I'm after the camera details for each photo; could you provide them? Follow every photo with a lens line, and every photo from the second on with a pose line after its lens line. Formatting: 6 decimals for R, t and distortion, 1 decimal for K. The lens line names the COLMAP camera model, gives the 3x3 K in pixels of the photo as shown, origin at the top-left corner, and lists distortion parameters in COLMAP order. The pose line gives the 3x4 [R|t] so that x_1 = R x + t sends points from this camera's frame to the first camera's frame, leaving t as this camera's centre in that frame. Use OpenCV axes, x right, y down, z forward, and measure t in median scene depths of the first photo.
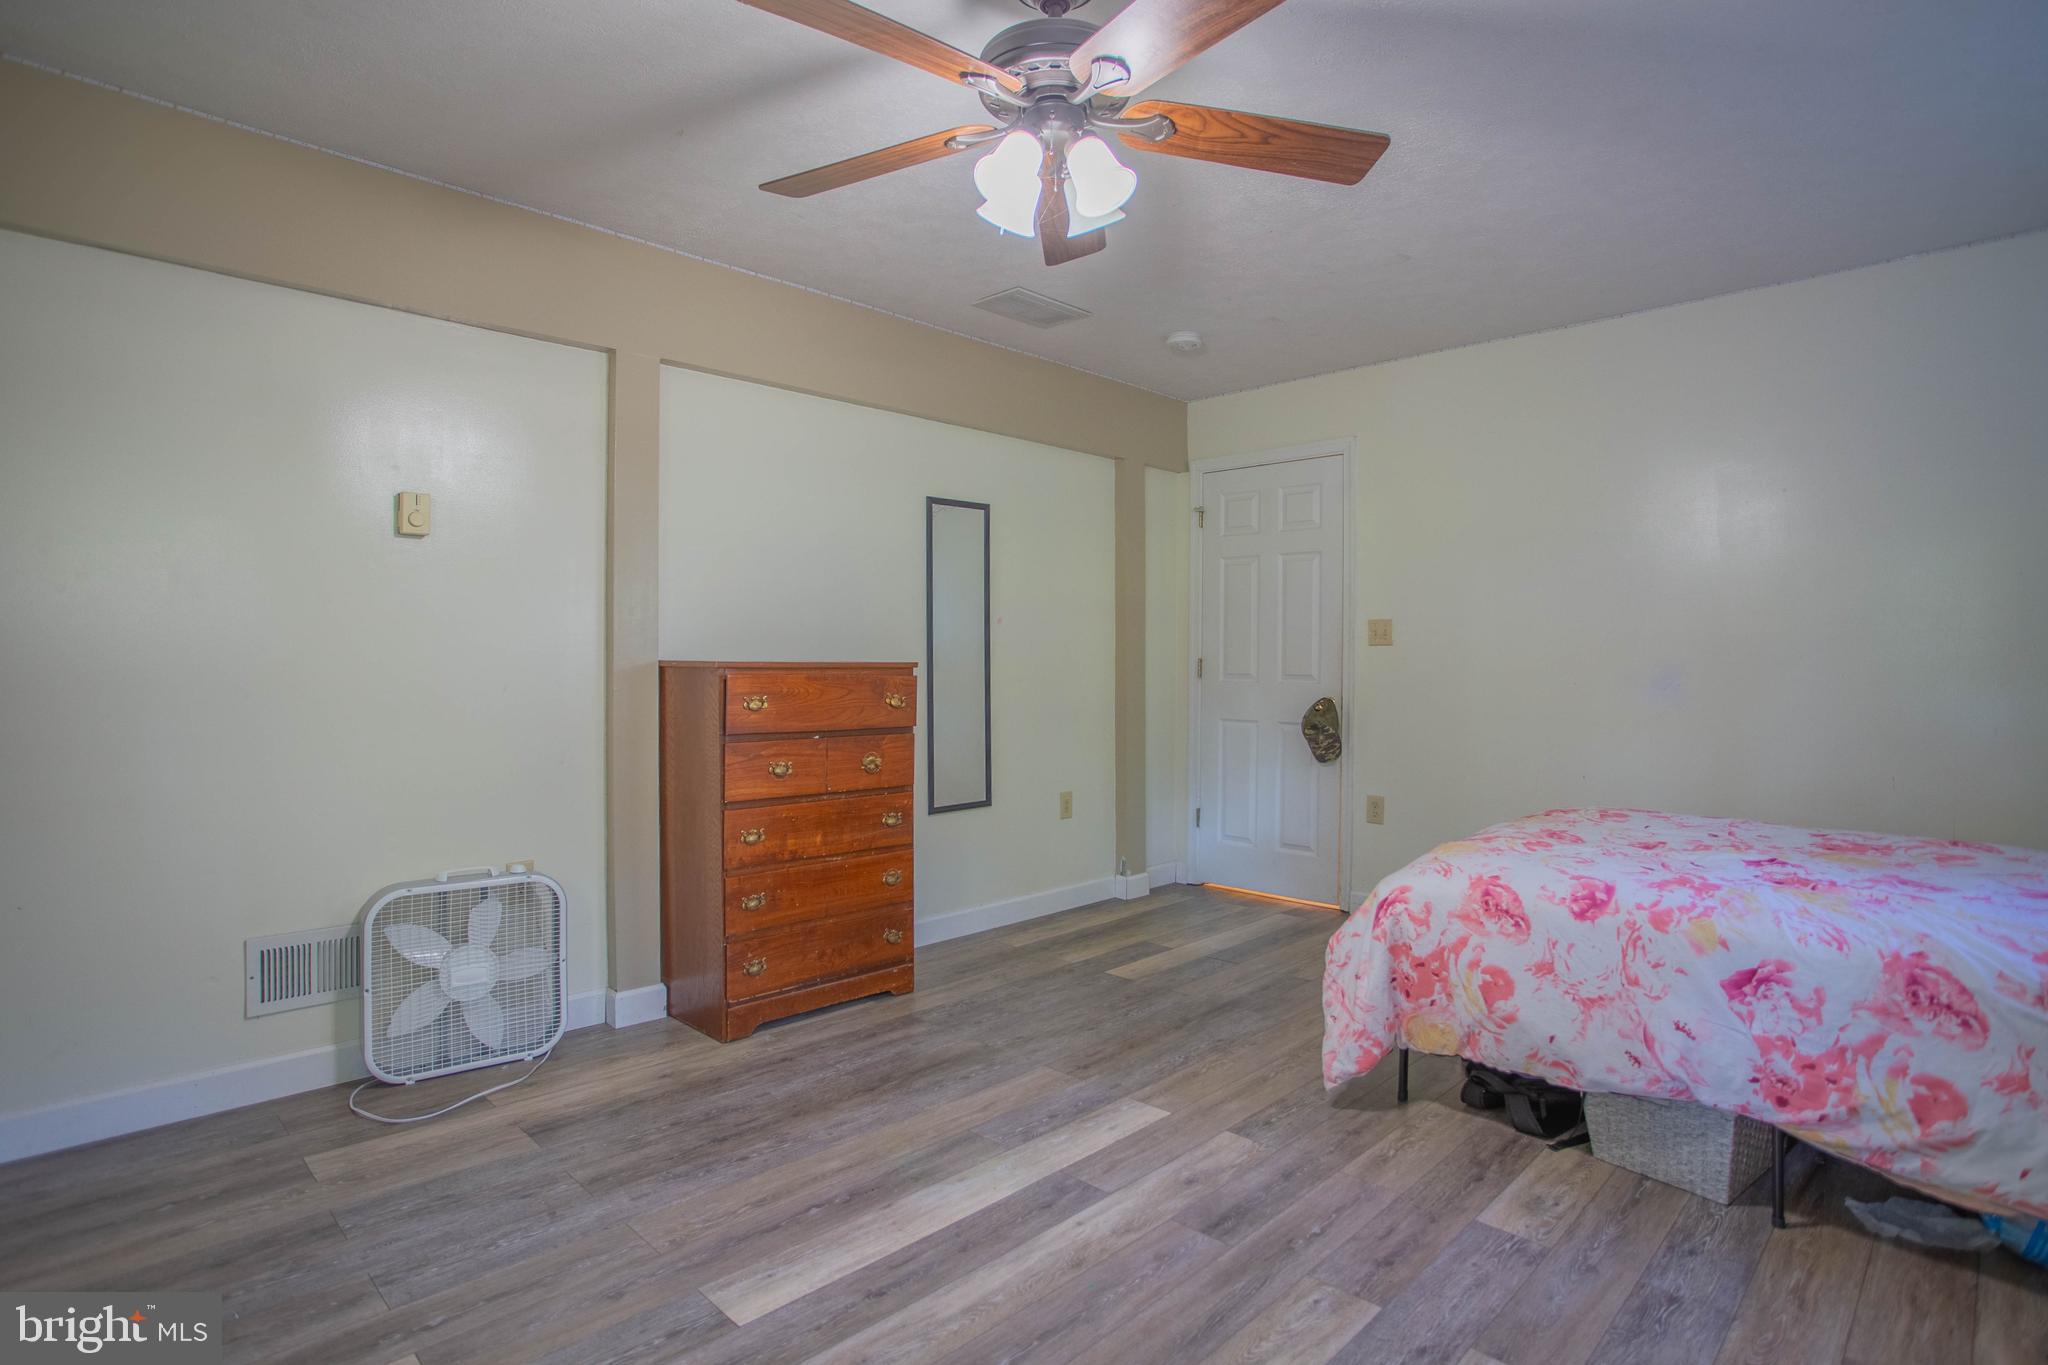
lens RADIAL K [[1023.3, 0, 1003.8], [0, 1023.3, 666.1], [0, 0, 1]] dist [-0.066914, 0.027700]
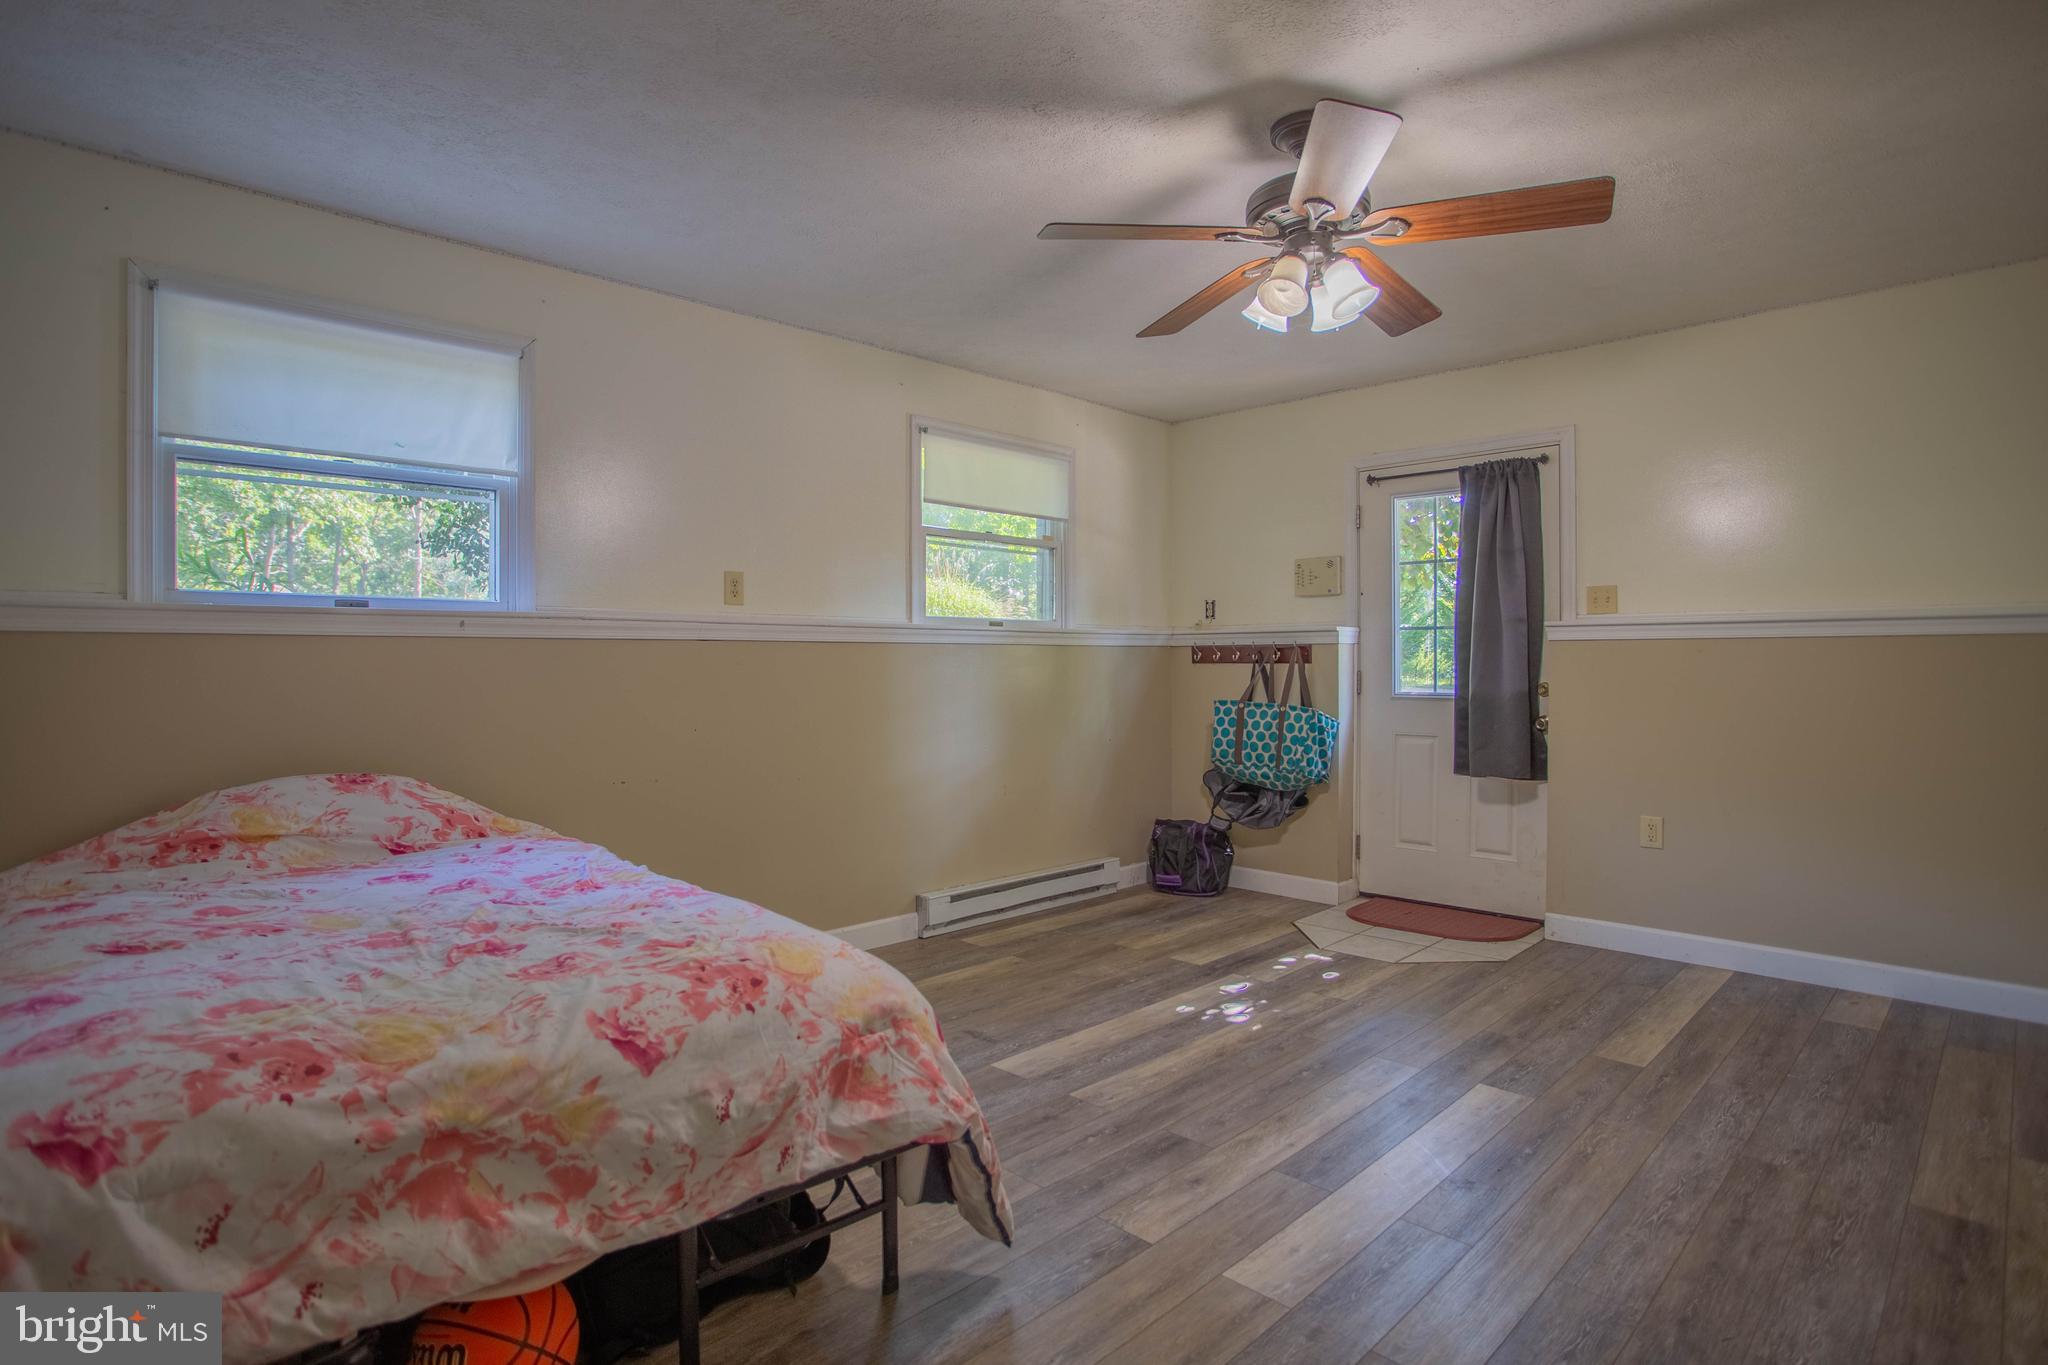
lens RADIAL K [[1093.5, 0, 949.6], [0, 1093.5, 675.5], [0, 0, 1]] dist [-0.078791, 0.037187]
pose [[-0.999078, -0.003914, 0.042751, 0.373683], [-0.003136, 0.999828, 0.018255, -0.013254], [-0.042815, 0.018104, -0.998919, 1.993677]]
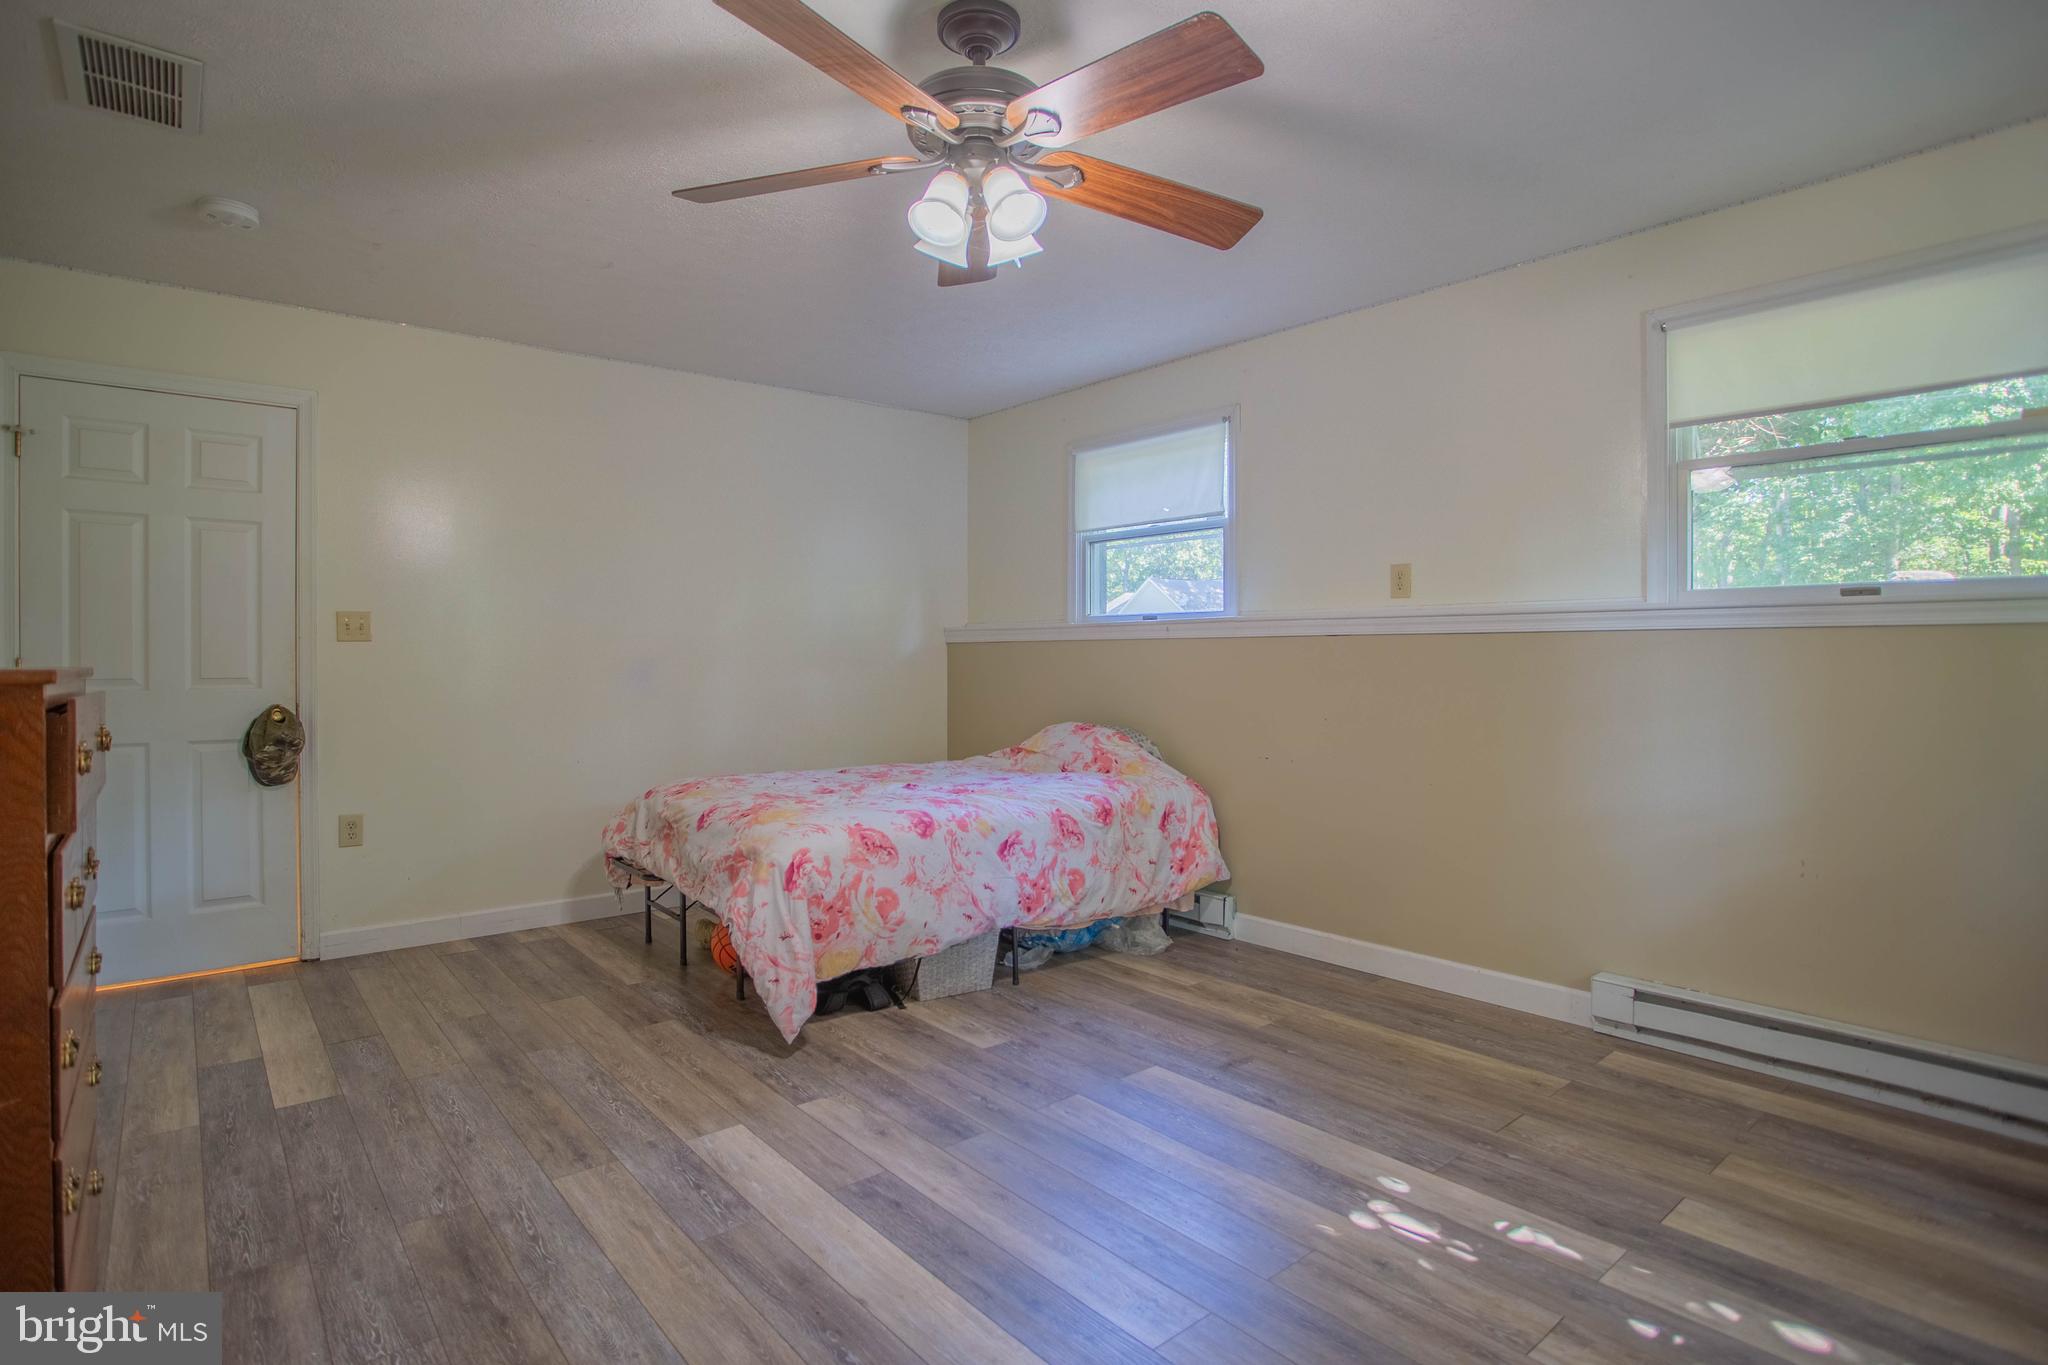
lens RADIAL K [[1023.3, 0, 1003.8], [0, 1023.3, 666.1], [0, 0, 1]] dist [-0.066914, 0.027700]
pose [[0.112470, -0.013003, 0.993570, -0.854172], [0.007919, 0.999894, 0.012189, -0.010447], [-0.993624, 0.006497, 0.112562, 0.709699]]
